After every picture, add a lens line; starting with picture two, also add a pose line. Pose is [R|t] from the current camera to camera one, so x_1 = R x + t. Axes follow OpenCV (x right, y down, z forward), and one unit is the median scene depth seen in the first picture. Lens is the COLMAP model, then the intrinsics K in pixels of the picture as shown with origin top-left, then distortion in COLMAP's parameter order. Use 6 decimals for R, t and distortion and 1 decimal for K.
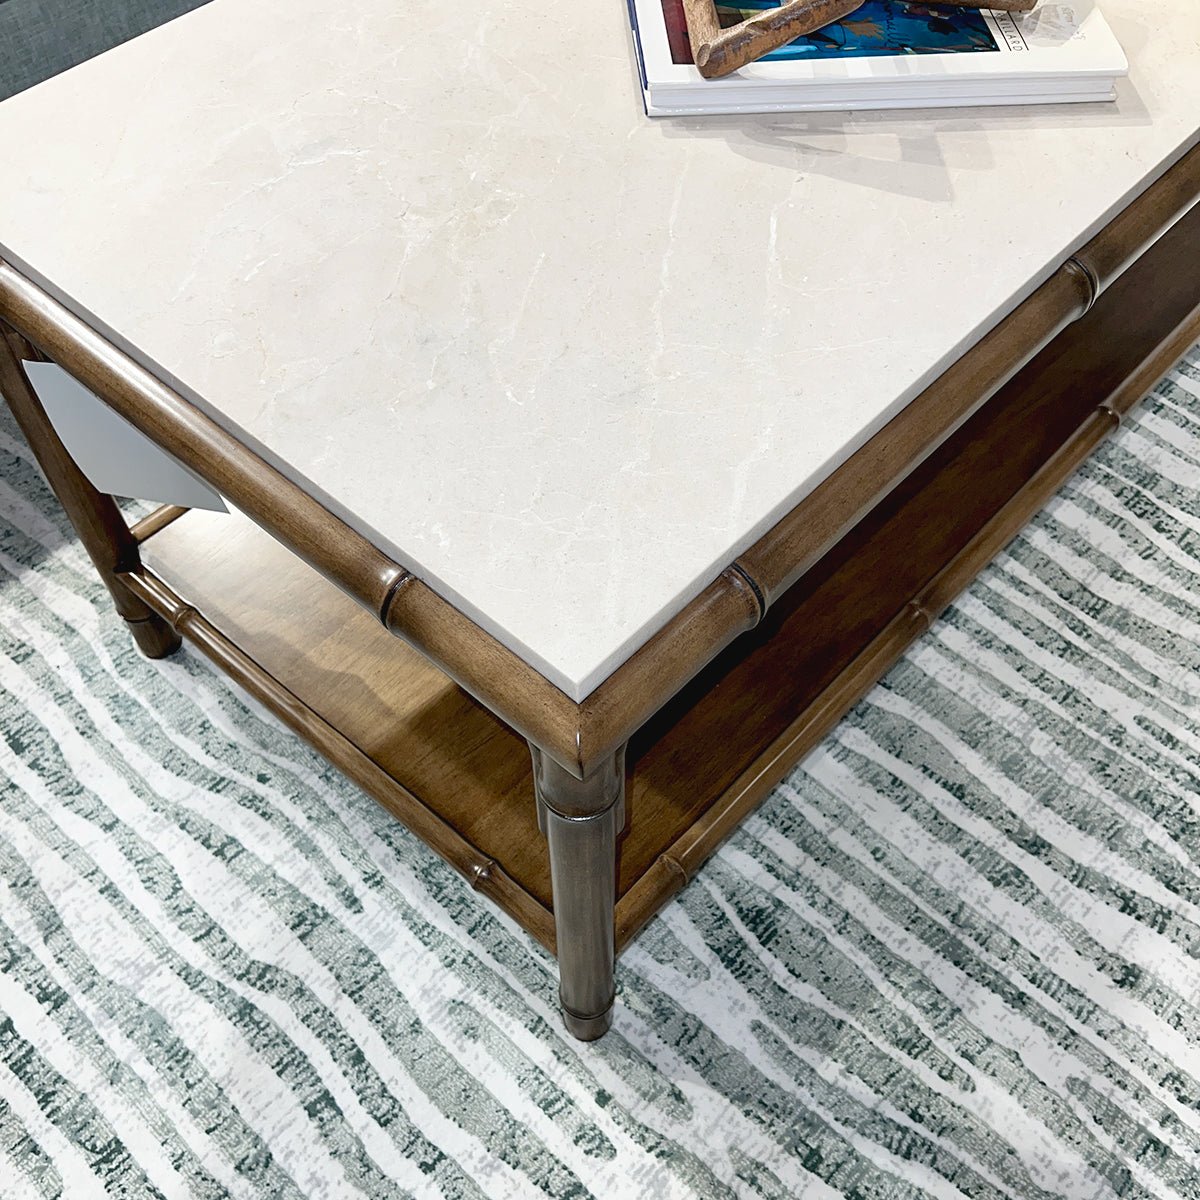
lens RADIAL K [[1160.6, 0, 591.7], [0, 1160.6, 665.9], [0, 0, 1]] dist [0.004194, 0.000000]
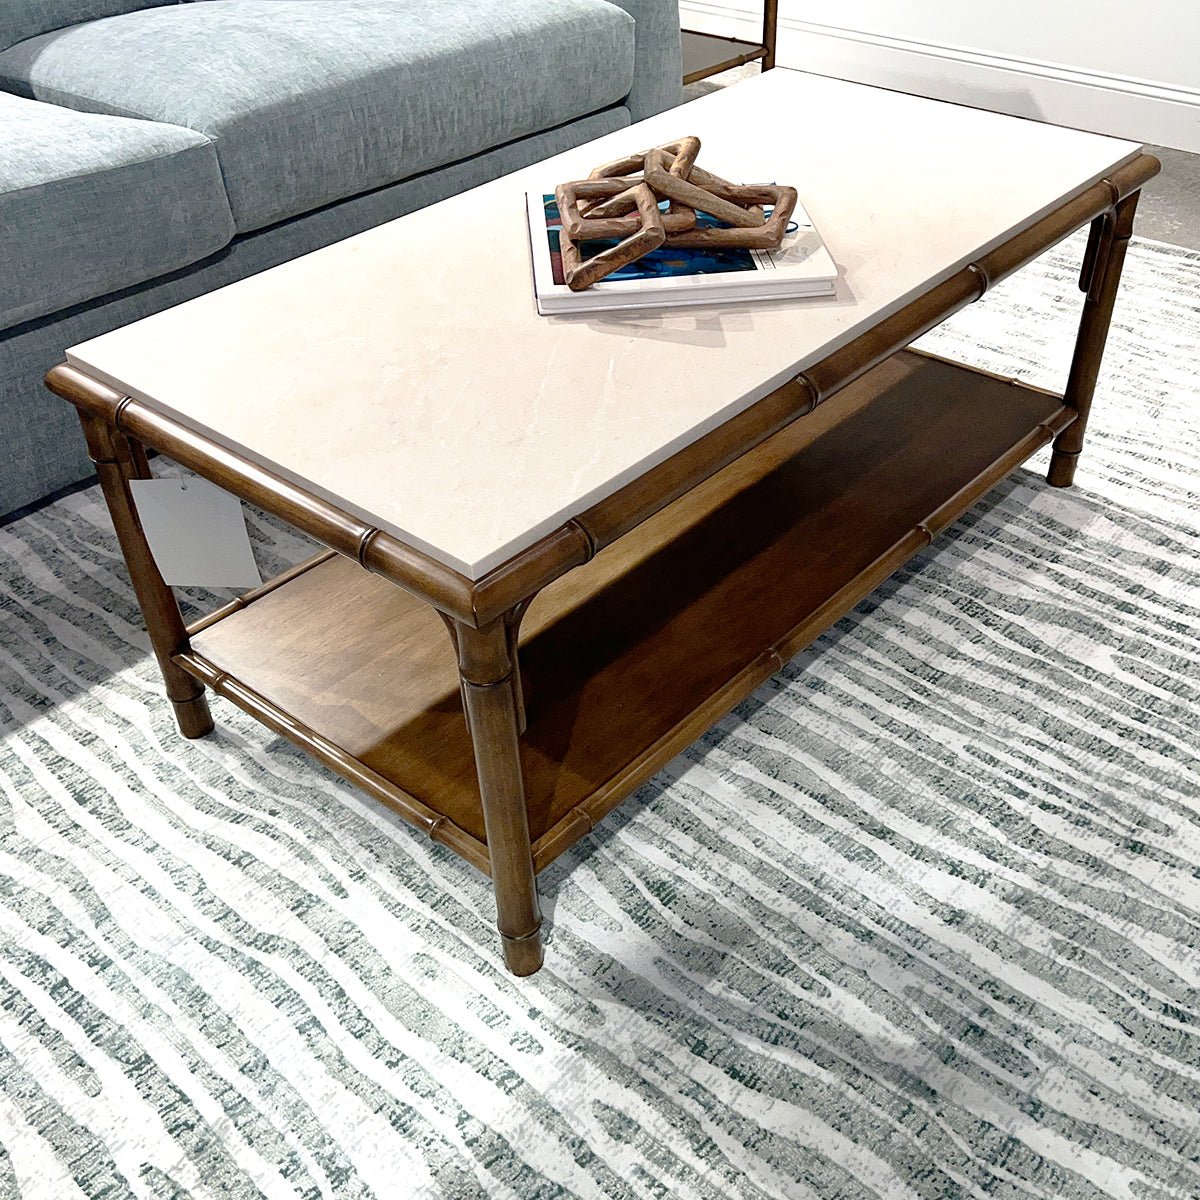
lens RADIAL K [[1264.0, 0, 606.4], [0, 1264.0, 594.7], [0, 0, 1]] dist [0.015112, 0.000000]
pose [[0.999107, -0.041662, -0.007101, 0.109156], [0.036991, 0.943306, -0.329856, 0.374047], [0.020441, 0.329298, 0.944005, -0.411195]]
